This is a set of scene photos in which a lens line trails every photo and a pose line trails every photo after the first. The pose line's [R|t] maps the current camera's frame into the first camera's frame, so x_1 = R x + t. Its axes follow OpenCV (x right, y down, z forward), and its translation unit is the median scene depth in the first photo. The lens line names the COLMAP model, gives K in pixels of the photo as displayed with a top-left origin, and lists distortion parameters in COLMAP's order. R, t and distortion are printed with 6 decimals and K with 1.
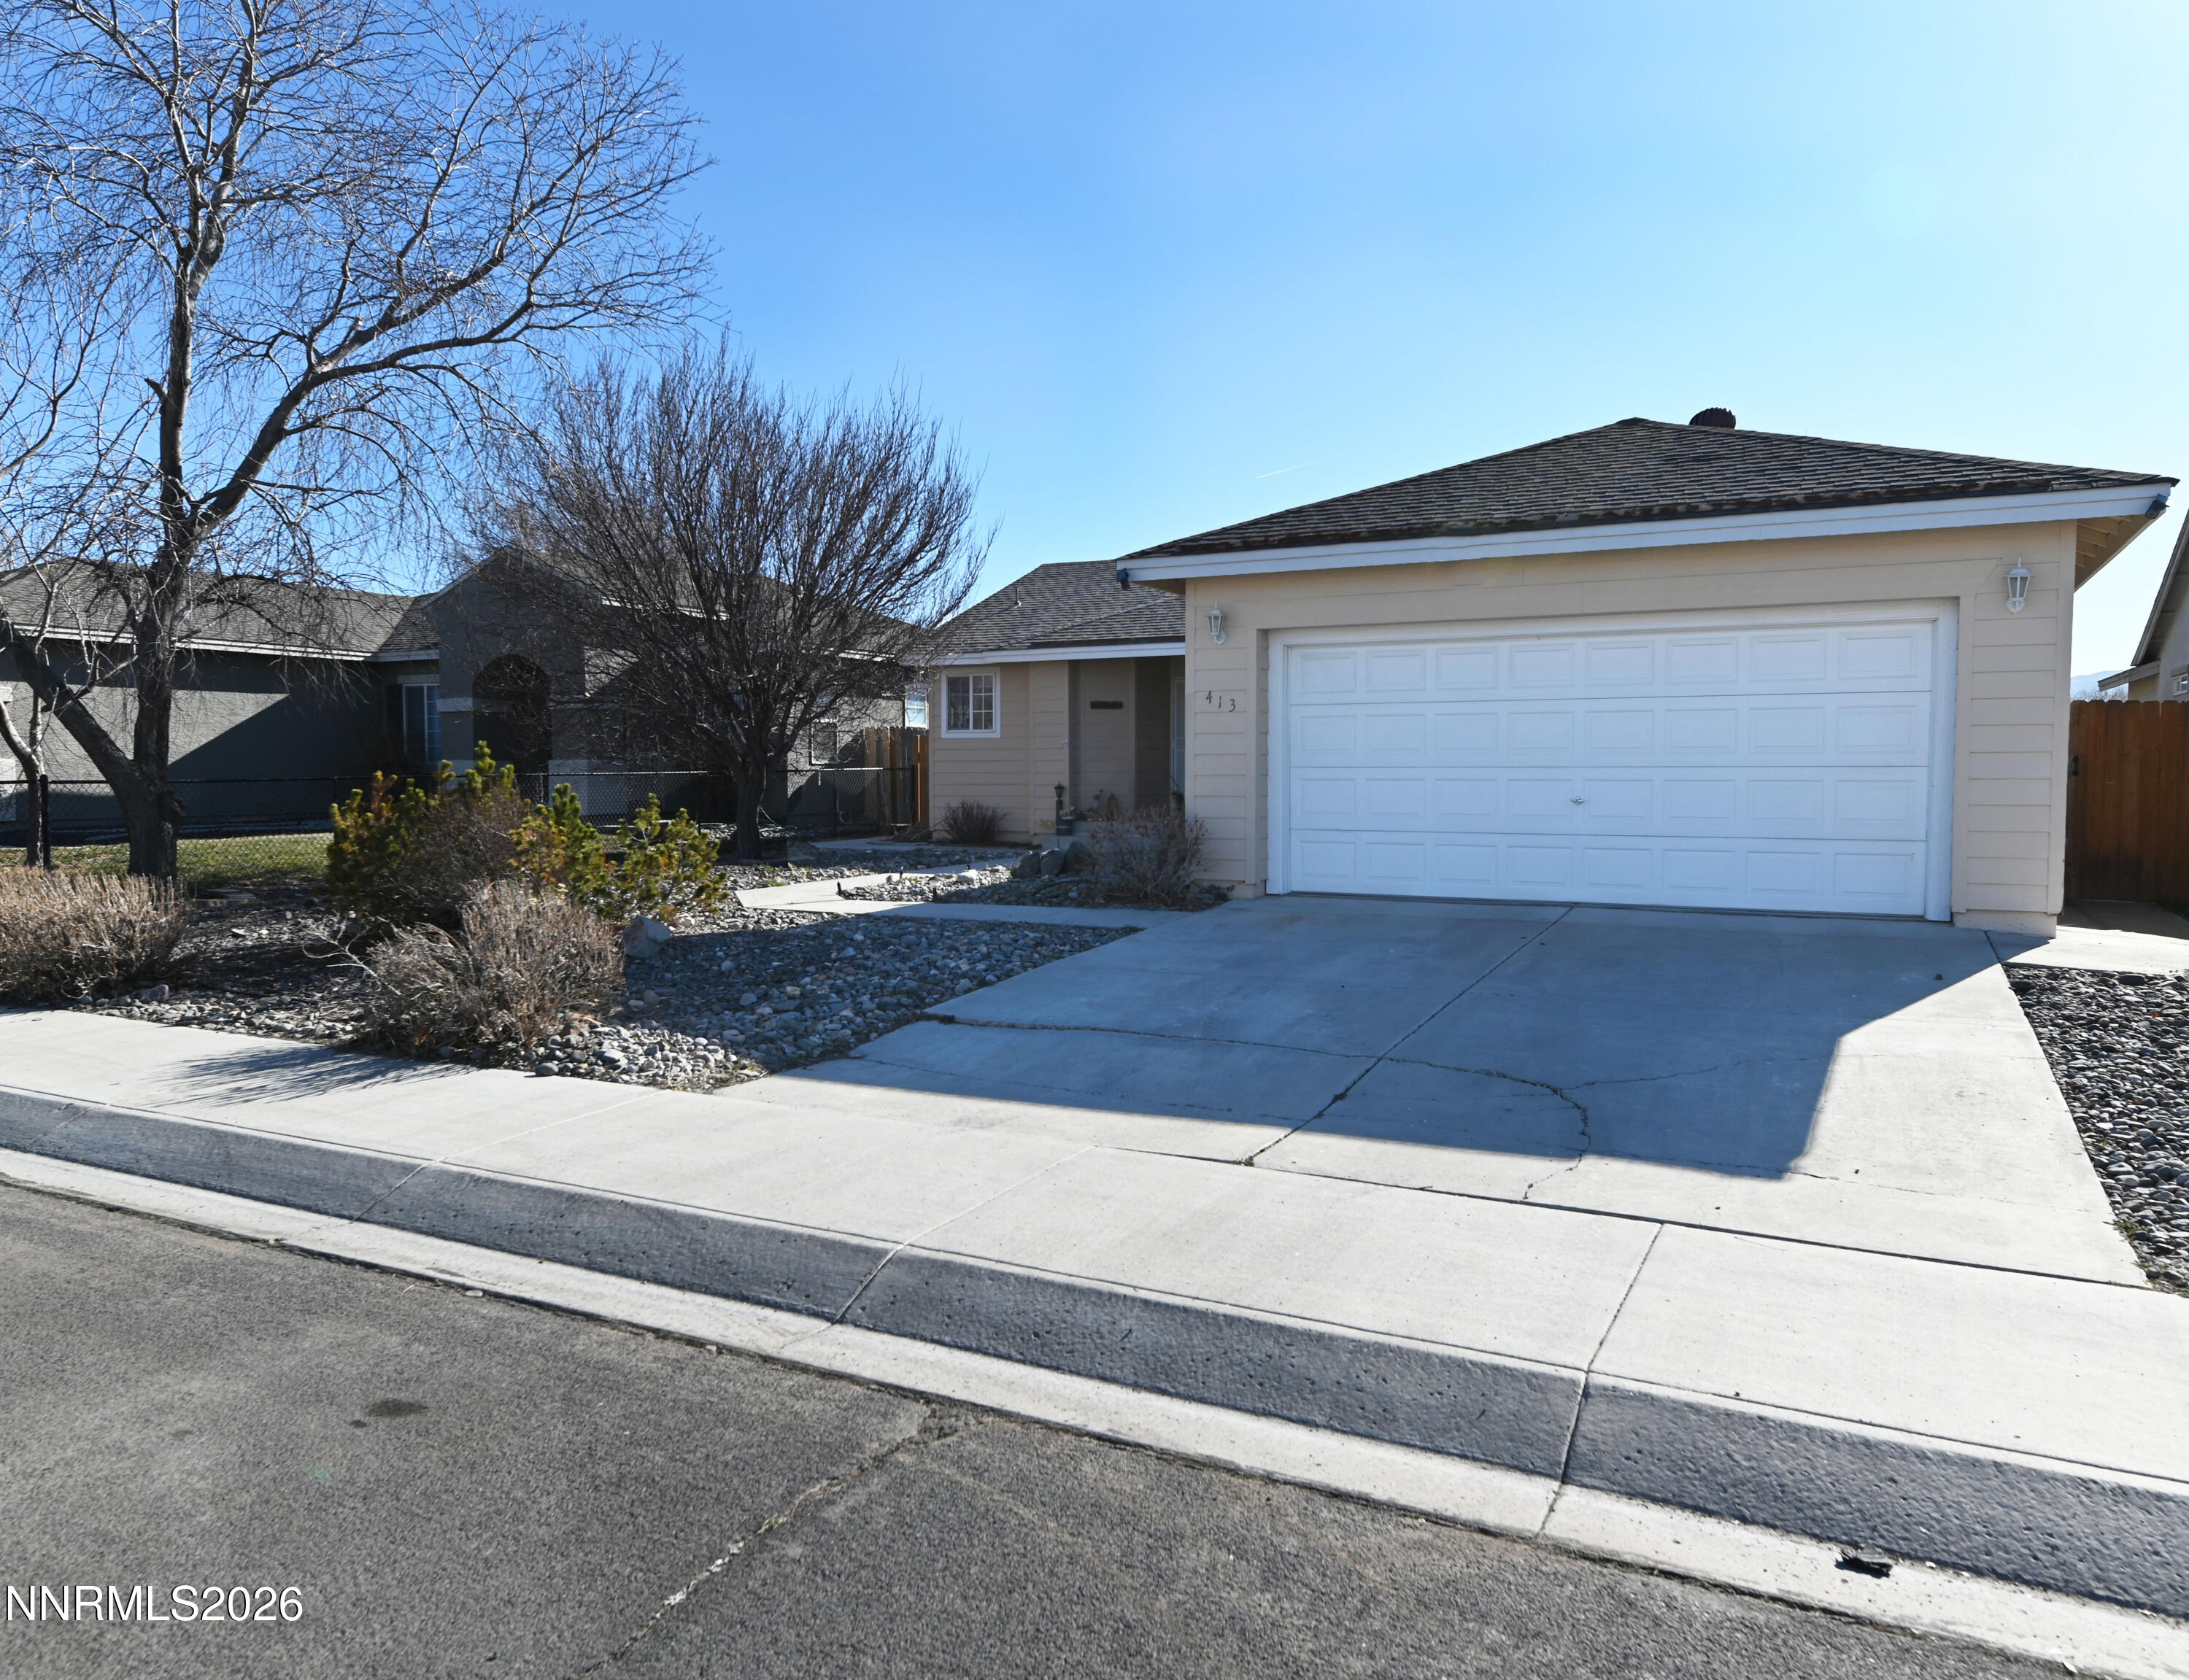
lens RADIAL K [[1497.0, 0, 1094.5], [0, 1497.0, 840.0], [0, 0, 1]] dist [0.009042, 0.003526]
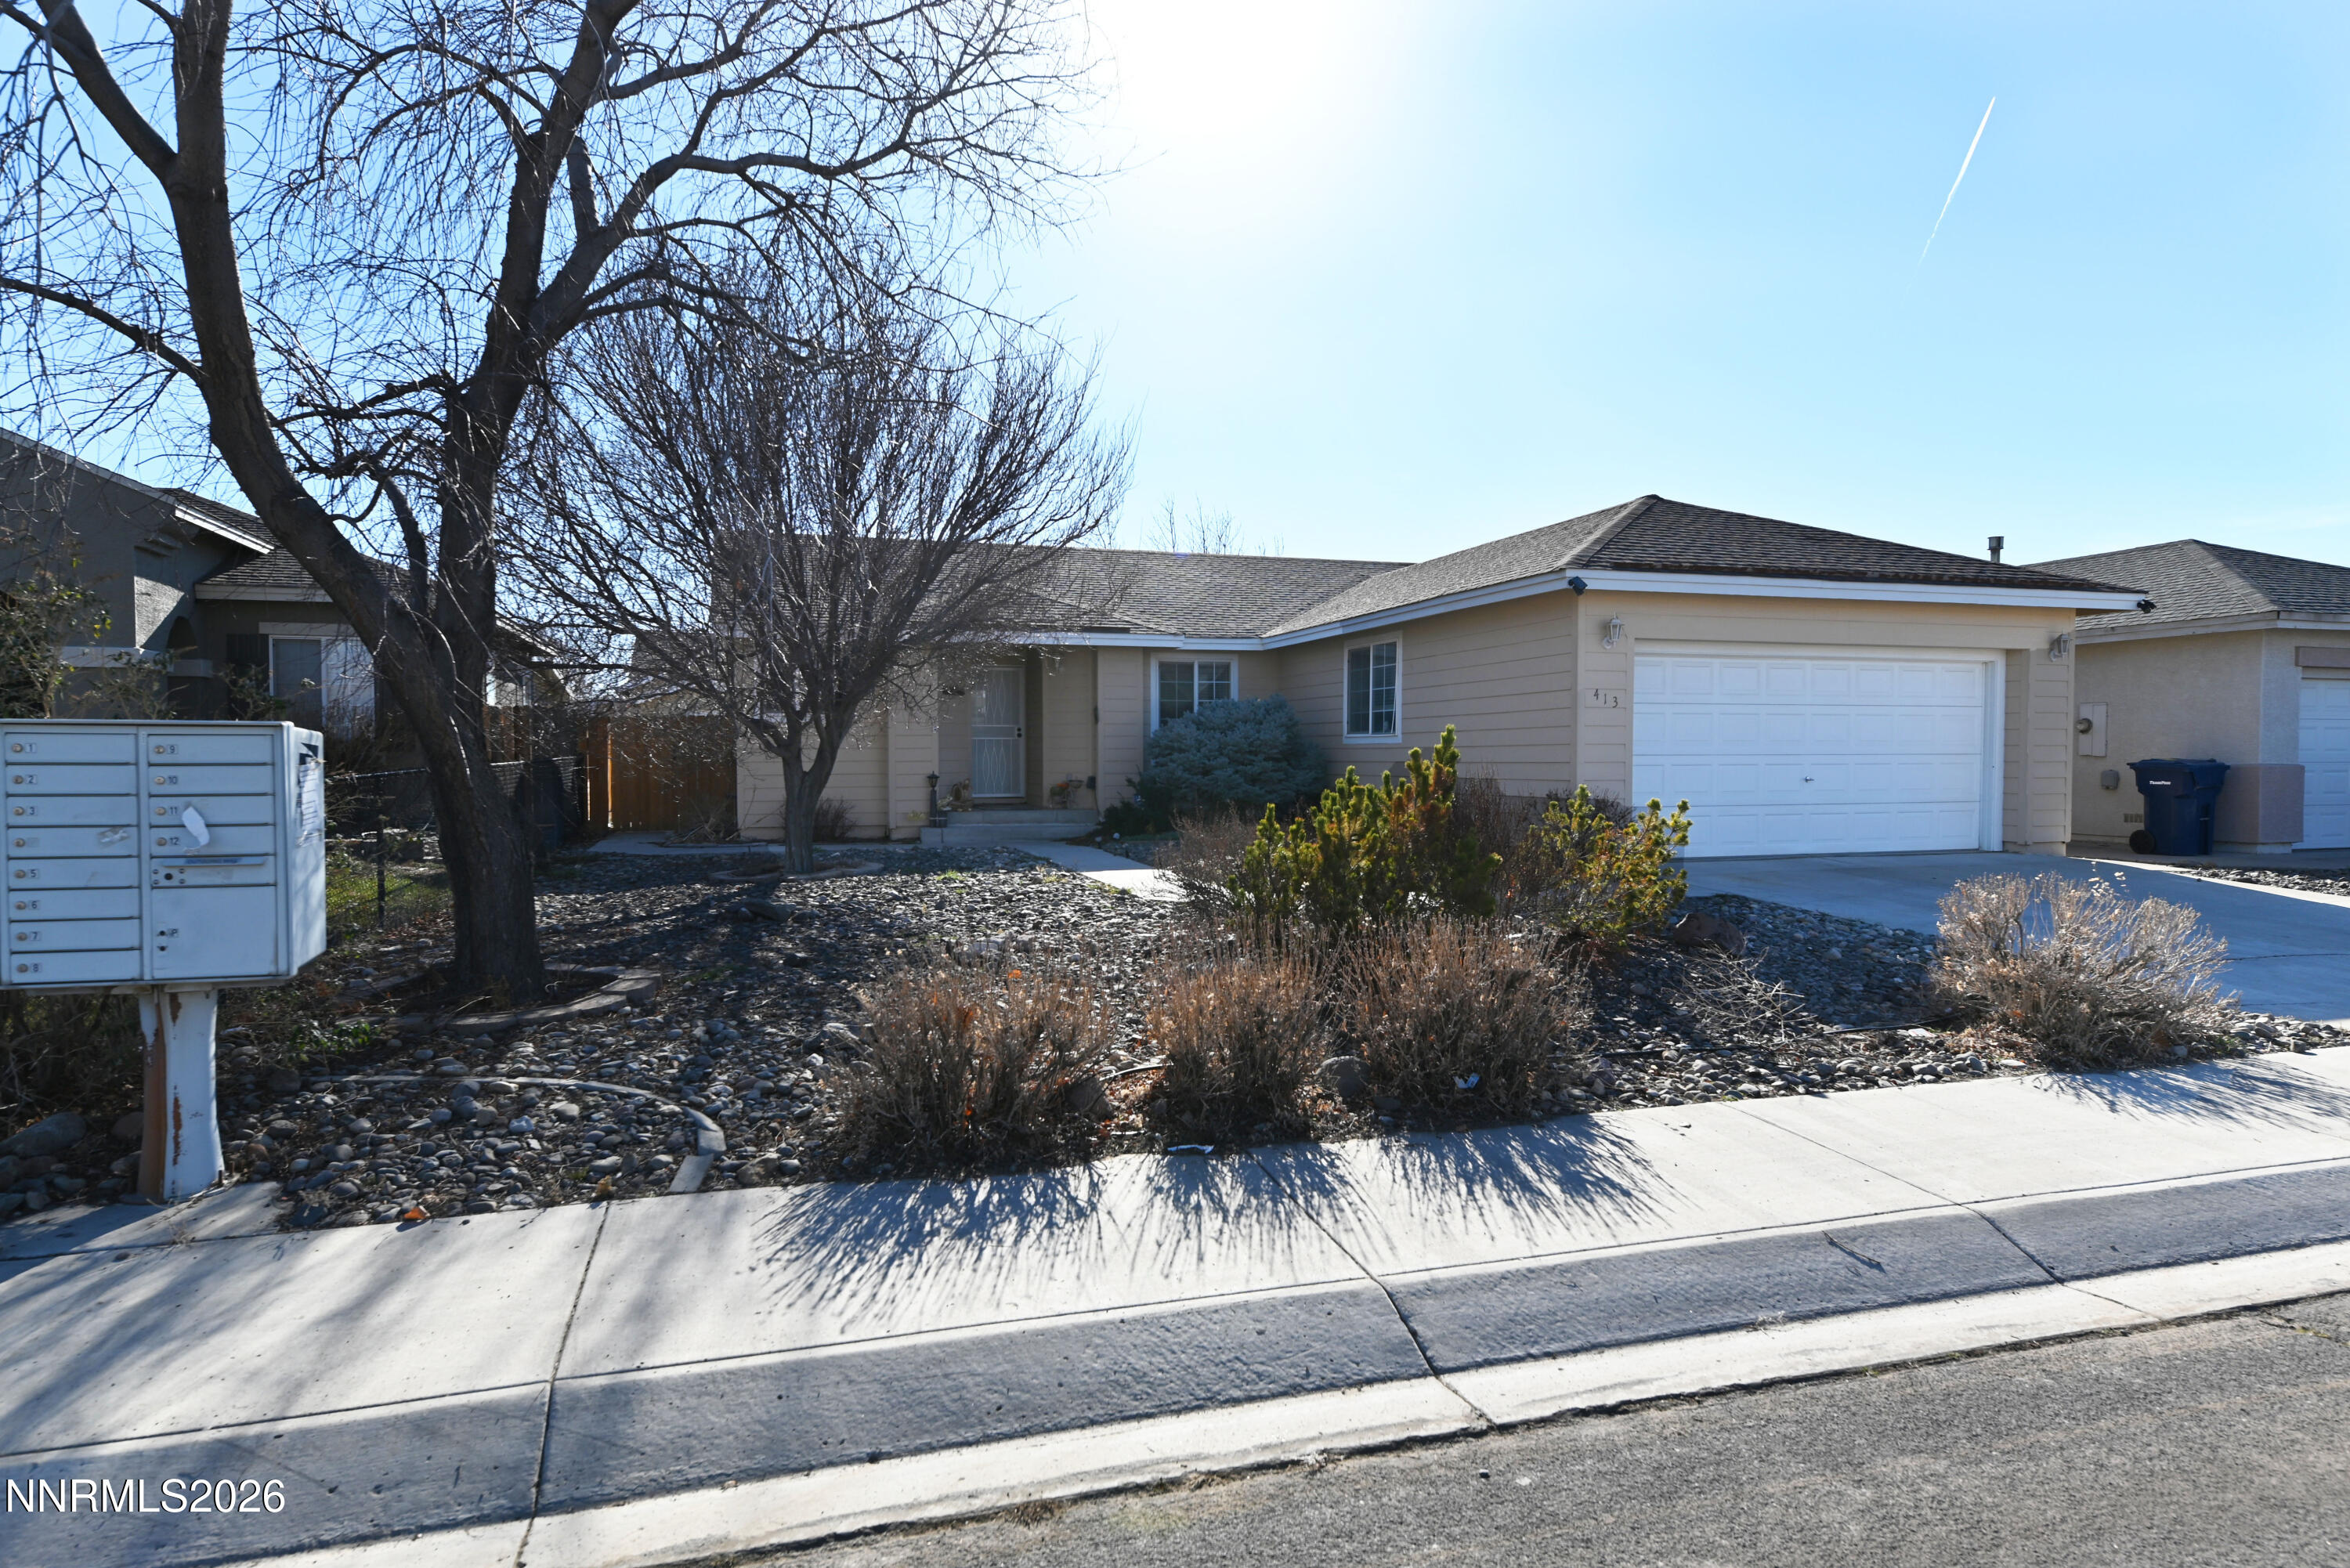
lens RADIAL K [[1367.5, 0, 1175.0], [0, 1367.5, 784.0], [0, 0, 1]] dist [0.005547, 0.001380]
pose [[0.705702, -0.016650, 0.708313, -0.924551], [0.035519, 0.999298, -0.011898, -0.026650], [-0.707617, 0.033555, 0.705799, 0.507427]]
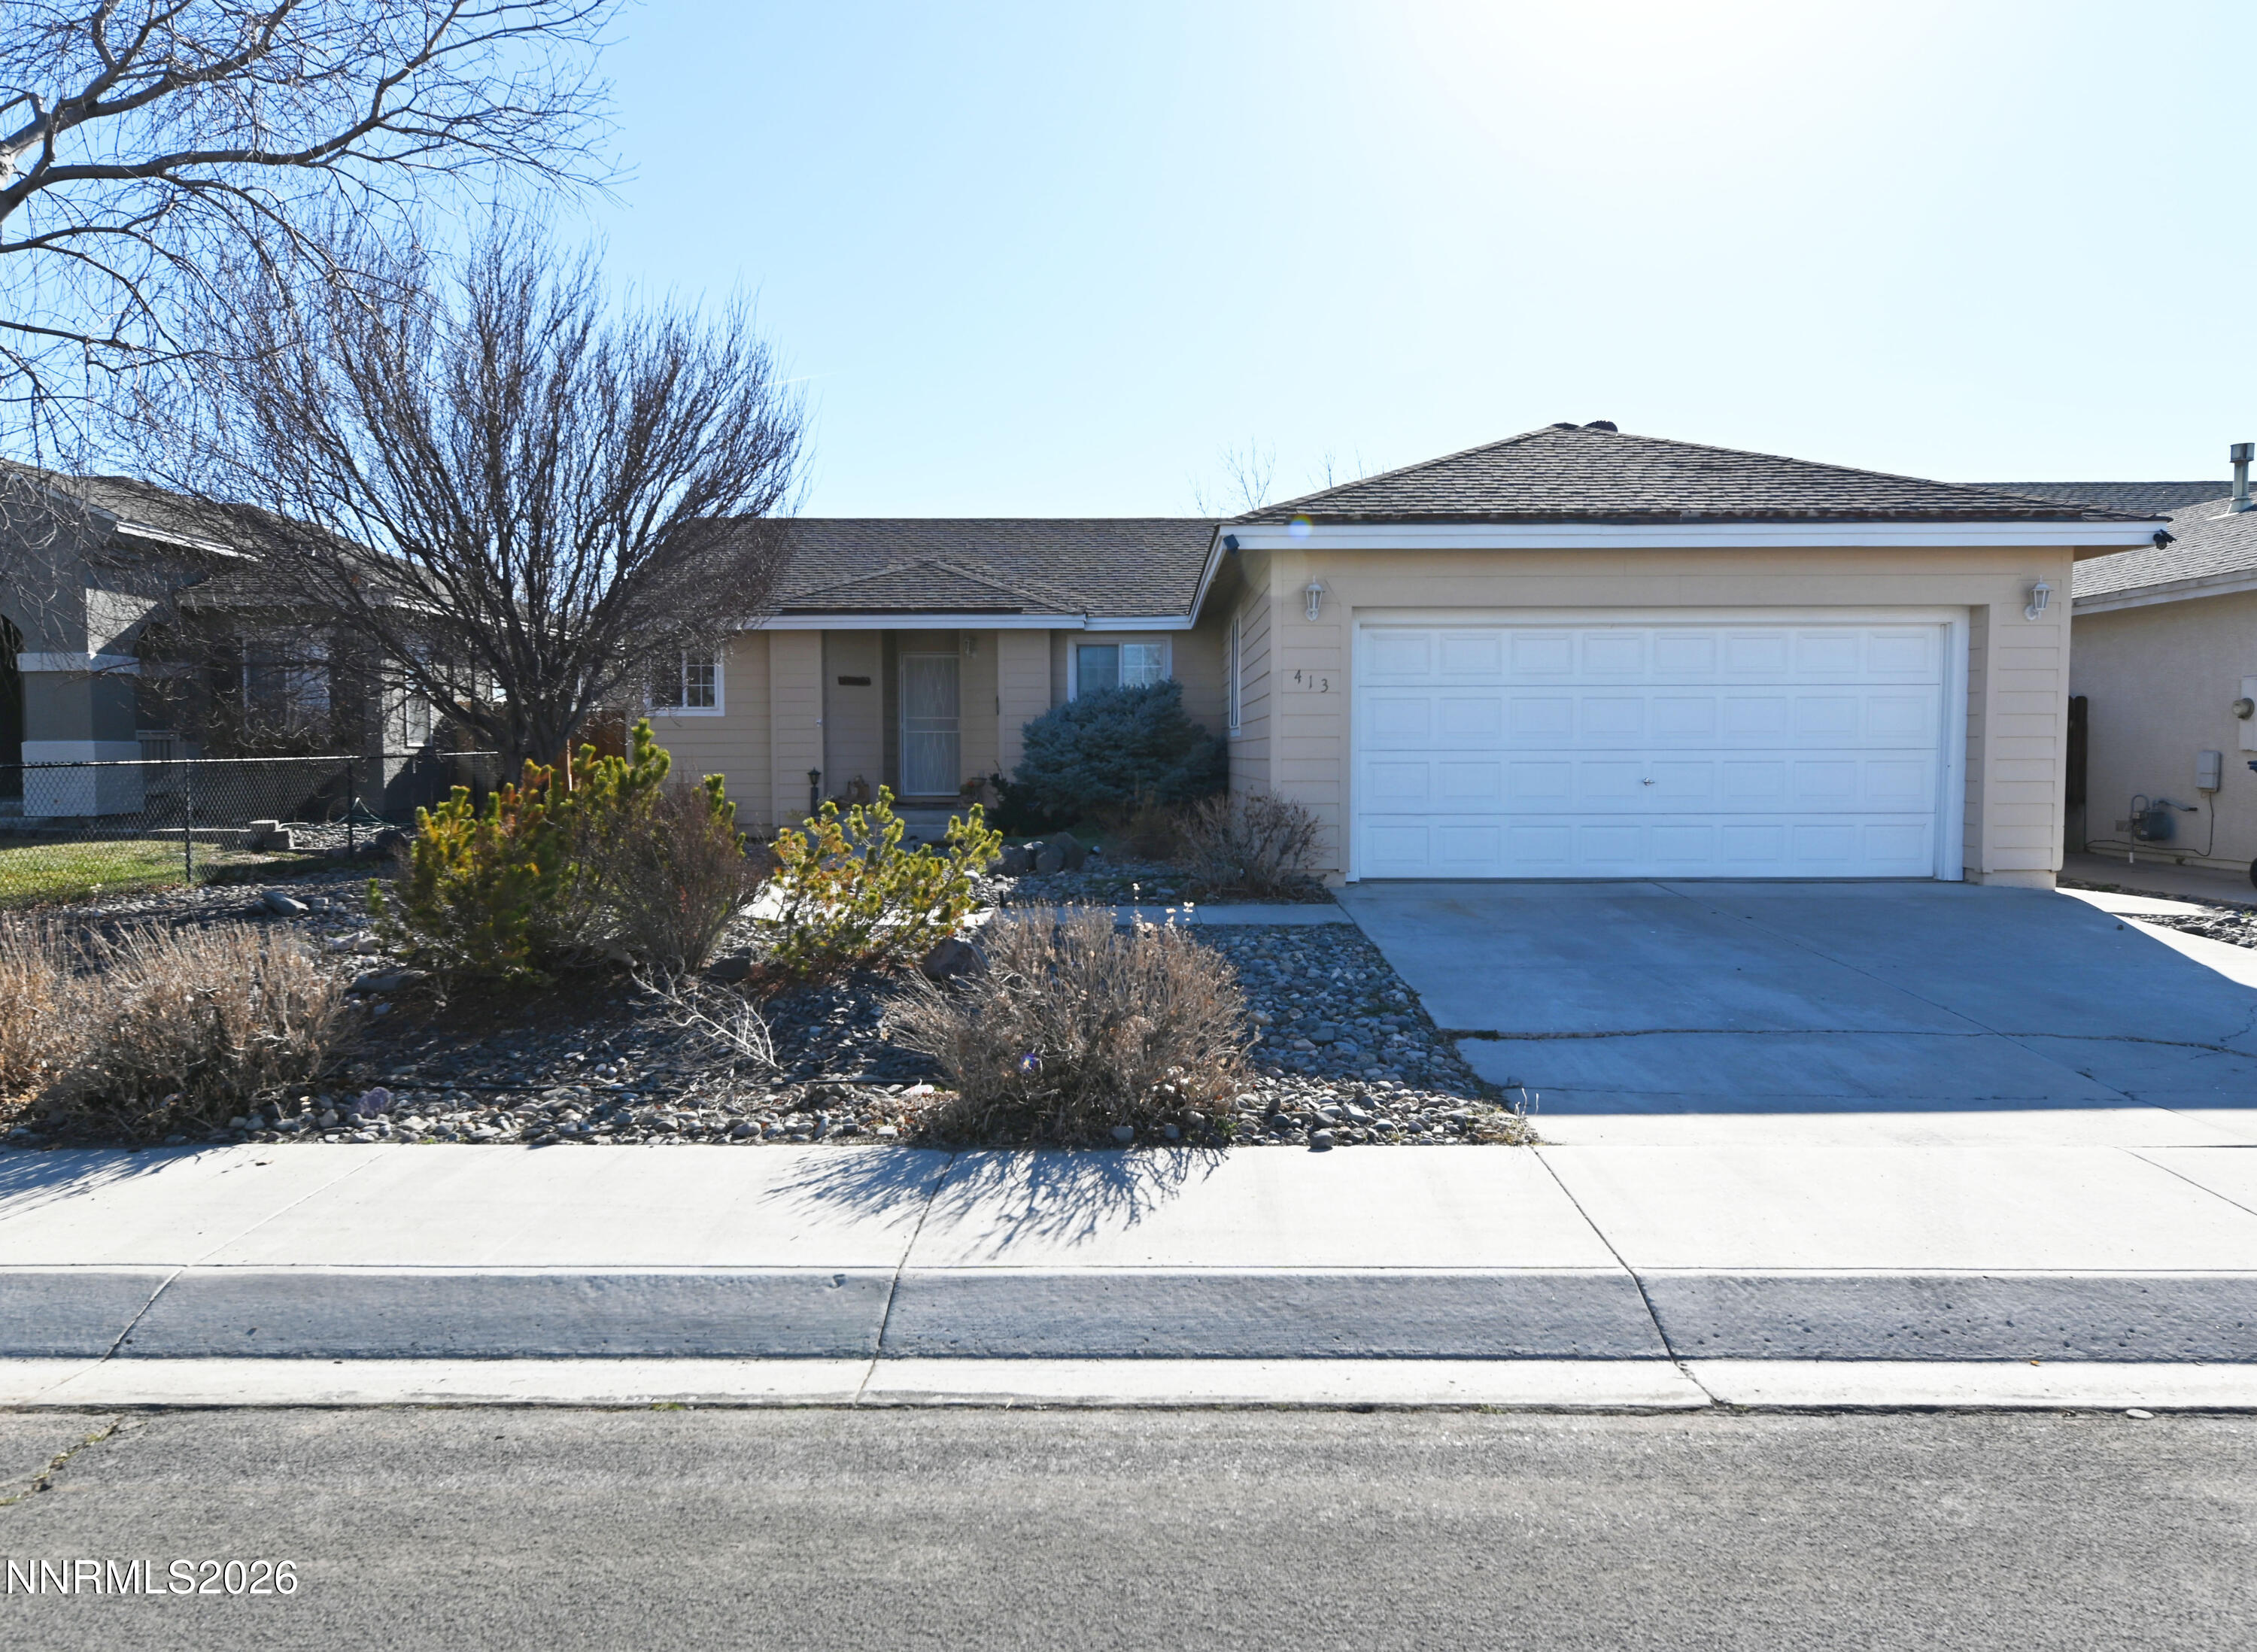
lens RADIAL K [[1530.9, 0, 1128.5], [0, 1530.9, 826.0], [0, 0, 1]] dist [0.009826, -0.001879]
pose [[0.889439, -0.024744, 0.456383, -0.478248], [0.023951, 0.999685, 0.007523, -0.011363], [-0.456425, 0.004240, 0.889752, 0.196113]]
